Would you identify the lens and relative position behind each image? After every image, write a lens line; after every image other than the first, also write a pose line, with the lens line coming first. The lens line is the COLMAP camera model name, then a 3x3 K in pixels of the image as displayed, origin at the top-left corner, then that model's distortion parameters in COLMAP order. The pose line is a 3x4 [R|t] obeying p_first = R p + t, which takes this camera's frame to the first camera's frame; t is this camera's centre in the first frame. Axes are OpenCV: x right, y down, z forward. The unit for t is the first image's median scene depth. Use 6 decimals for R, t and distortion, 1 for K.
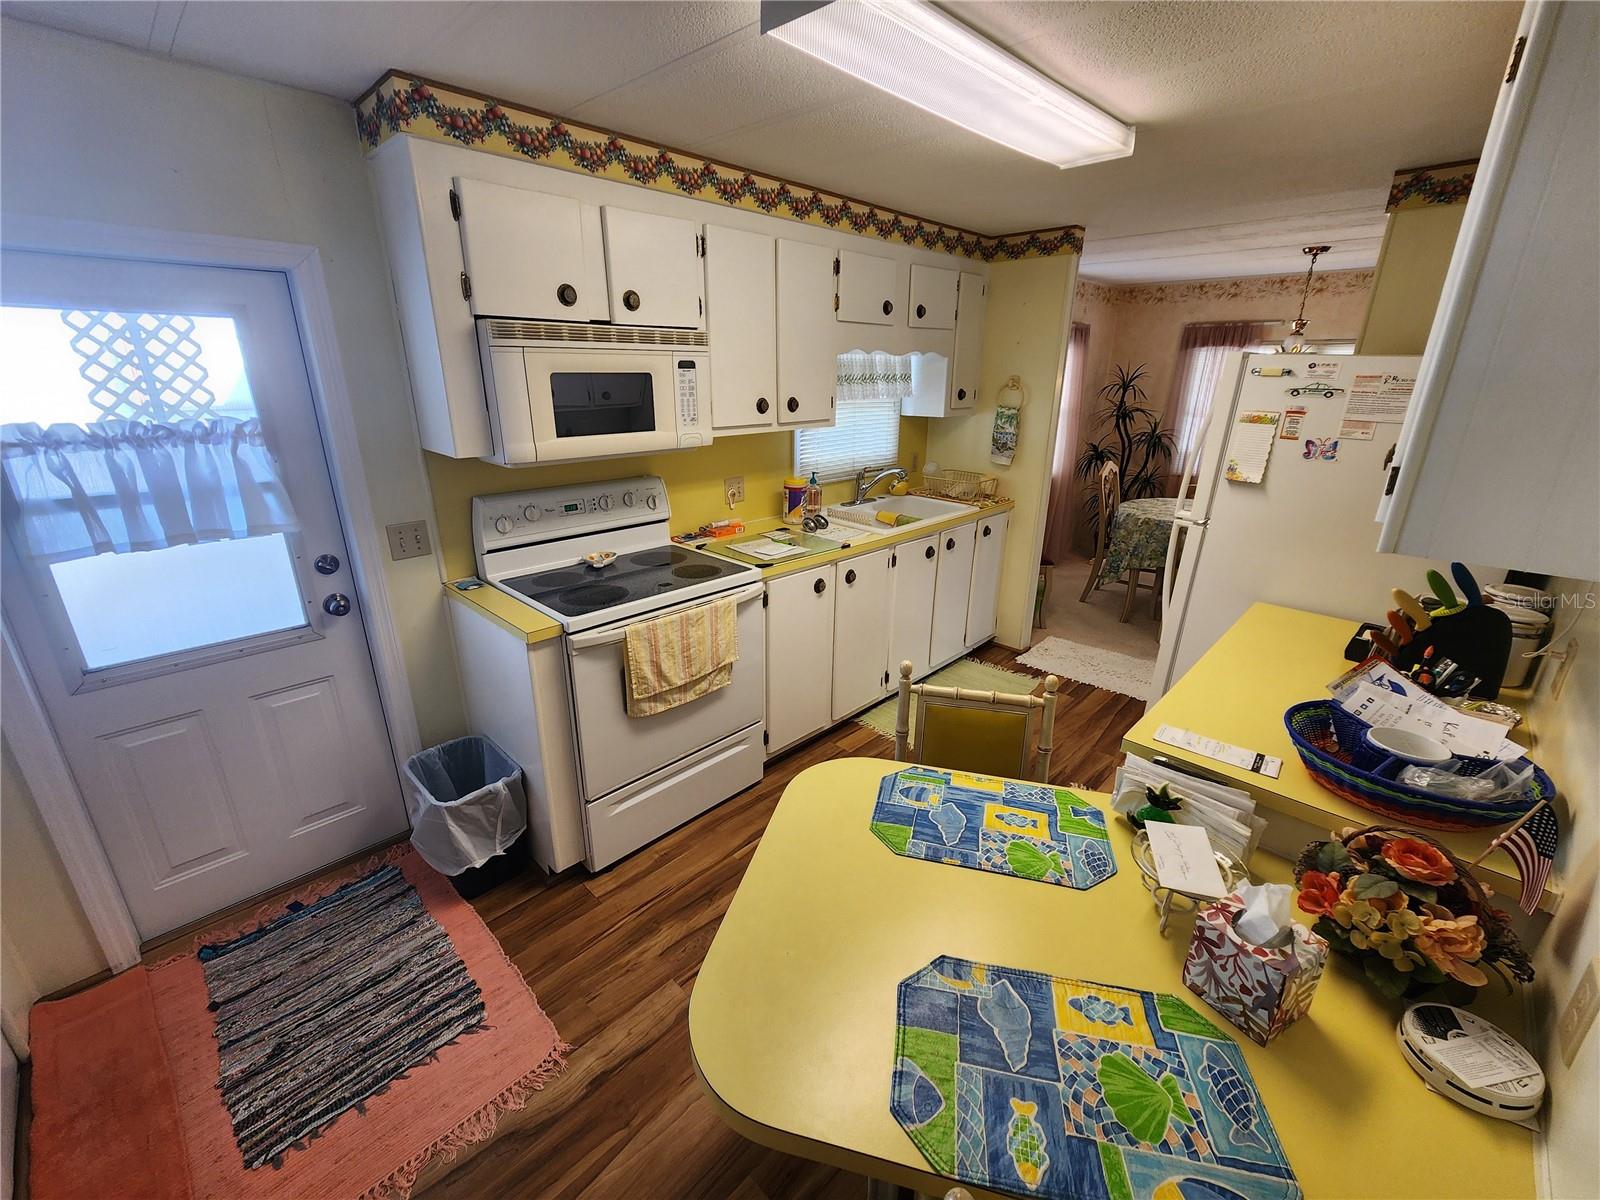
lens RADIAL K [[666.4, 0, 800.0], [0, 666.4, 600.0], [0, 0, 1]] dist [0.000158, 0.000879]
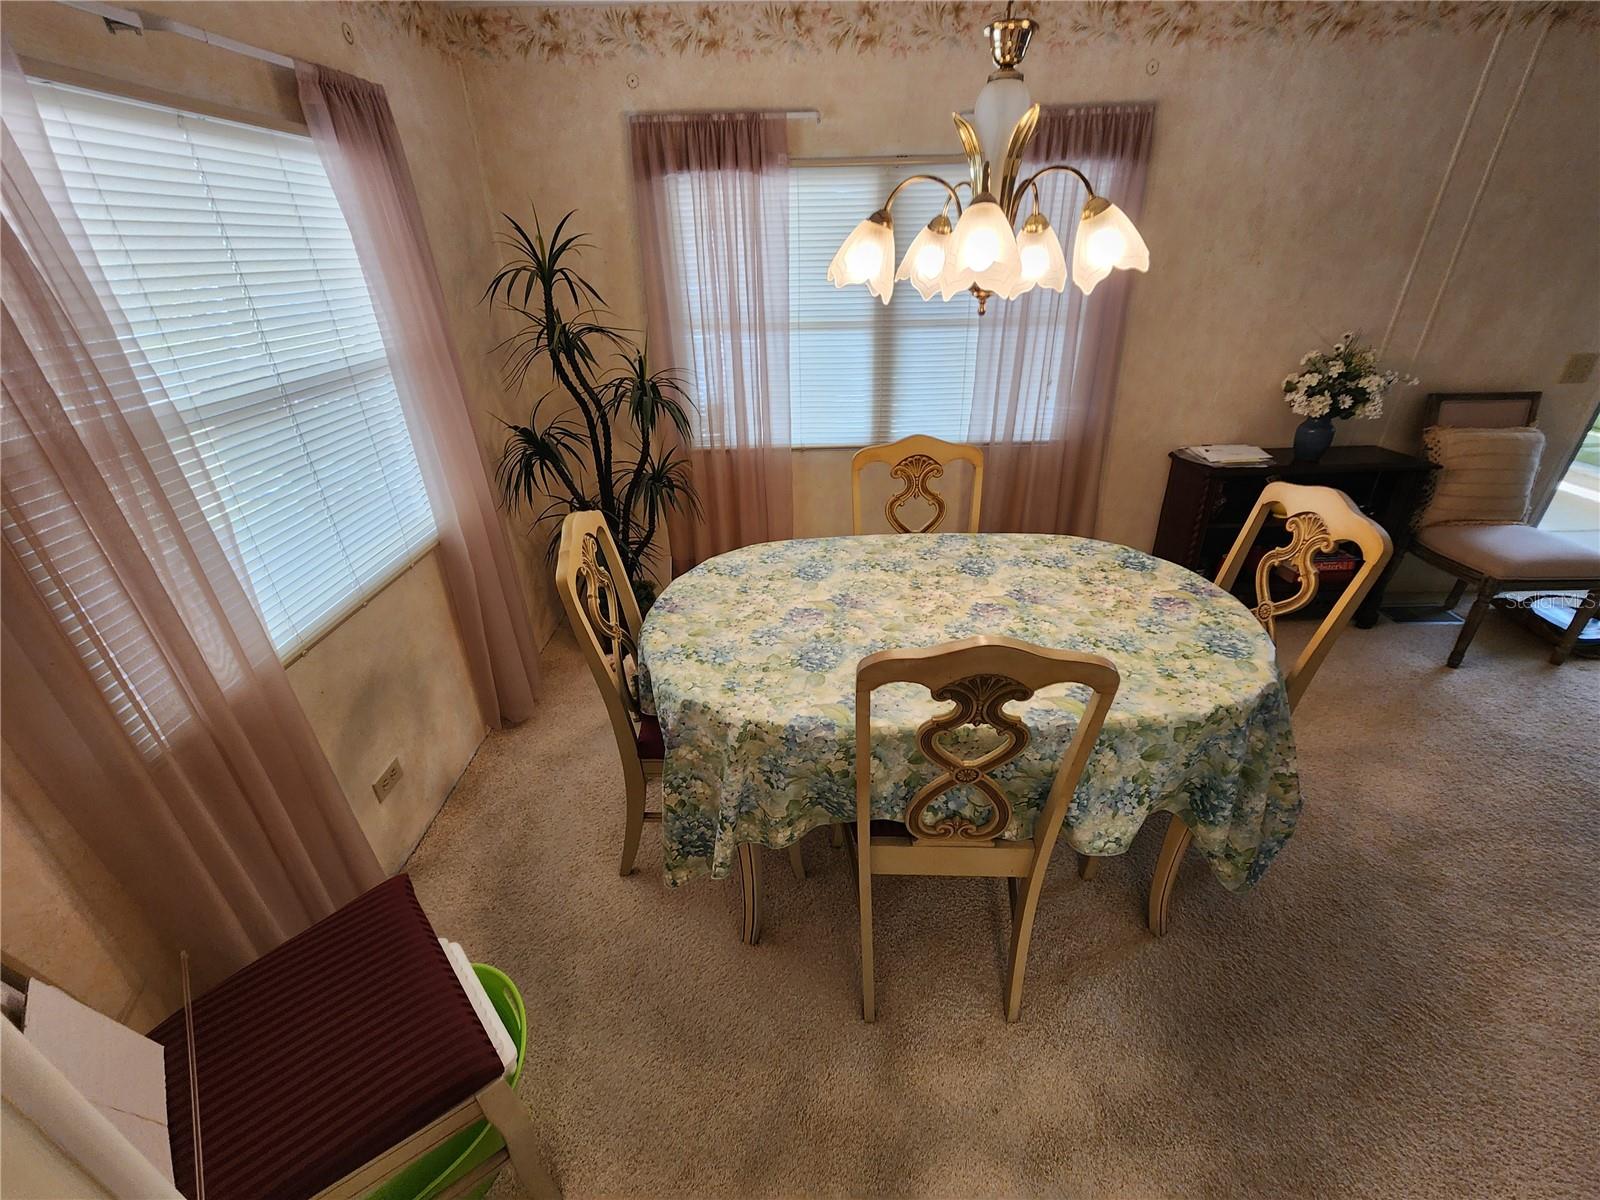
lens RADIAL K [[666.4, 0, 800.0], [0, 666.4, 600.0], [0, 0, 1]] dist [0.000158, 0.000879]
pose [[0.720217, -0.343468, 0.602758, 0.289521], [0.247219, 0.938869, 0.239599, -0.194663], [-0.648205, -0.023550, 0.761101, 0.592632]]
